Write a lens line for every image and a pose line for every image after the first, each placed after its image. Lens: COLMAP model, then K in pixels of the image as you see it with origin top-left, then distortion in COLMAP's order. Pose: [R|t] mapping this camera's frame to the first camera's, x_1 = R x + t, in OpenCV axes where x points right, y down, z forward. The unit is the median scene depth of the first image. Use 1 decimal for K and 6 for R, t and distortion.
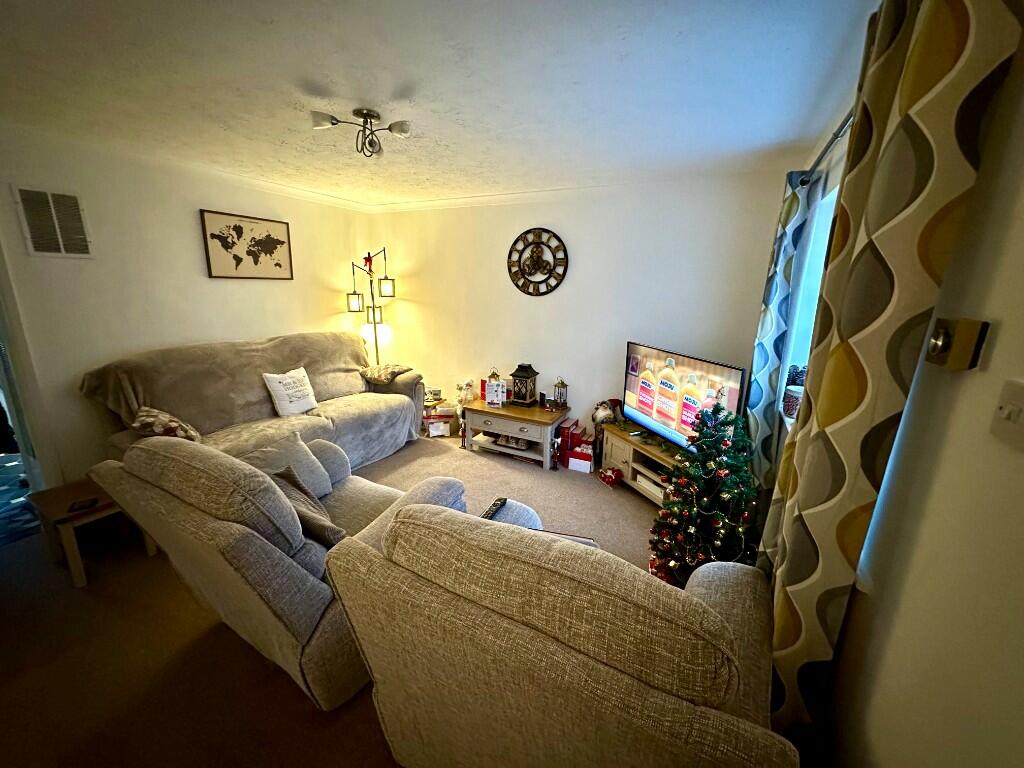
lens RADIAL K [[410.3, 0, 513.8], [0, 410.3, 385.2], [0, 0, 1]] dist [0.000449, -0.000118]
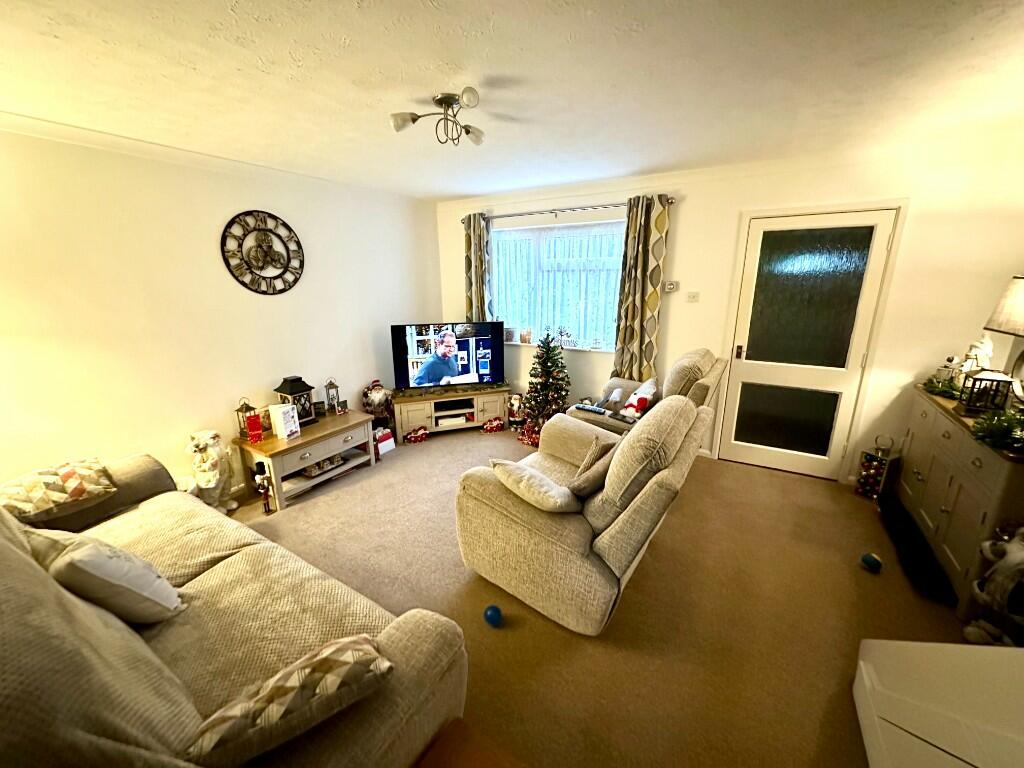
lens RADIAL K [[410.3, 0, 511.8], [0, 410.3, 385.4], [0, 0, 1]] dist [0.000449, -0.000118]
pose [[0.050212, -0.278763, 0.959046, -0.768668], [0.250188, 0.933151, 0.258137, -0.142423], [-0.966894, 0.226981, 0.116598, 0.488446]]
